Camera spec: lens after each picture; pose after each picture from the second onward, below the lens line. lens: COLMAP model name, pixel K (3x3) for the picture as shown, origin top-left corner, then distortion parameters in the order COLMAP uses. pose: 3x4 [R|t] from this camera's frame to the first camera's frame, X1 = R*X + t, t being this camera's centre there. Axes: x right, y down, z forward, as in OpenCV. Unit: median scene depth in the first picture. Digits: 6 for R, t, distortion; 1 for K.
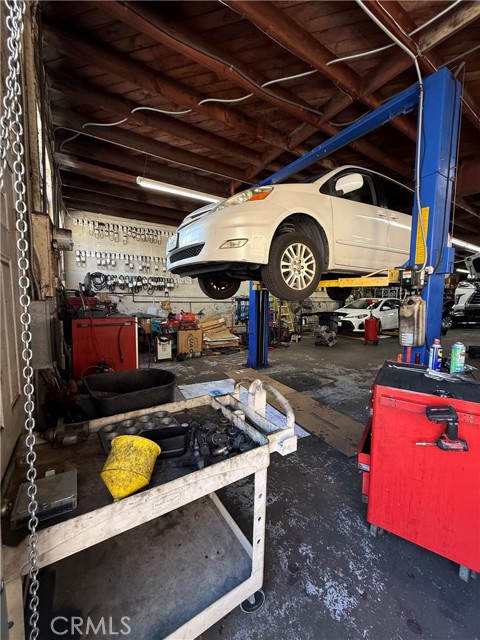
lens RADIAL K [[254.3, 0, 239.4], [0, 254.3, 319.6], [0, 0, 1]] dist [-0.000306, 0.000453]
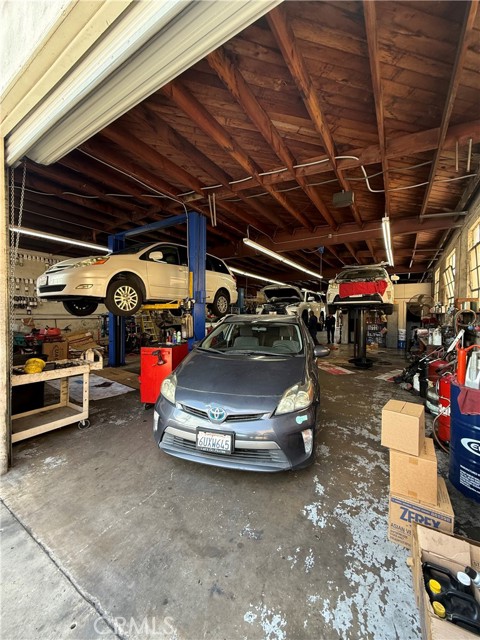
lens RADIAL K [[254.3, 0, 239.3], [0, 254.3, 317.3], [0, 0, 1]] dist [-0.000306, 0.000453]
pose [[0.905377, -0.012211, 0.424433, 0.183034], [0.042783, 0.997123, -0.062576, 0.082073], [-0.422447, 0.074813, 0.903295, -1.001826]]
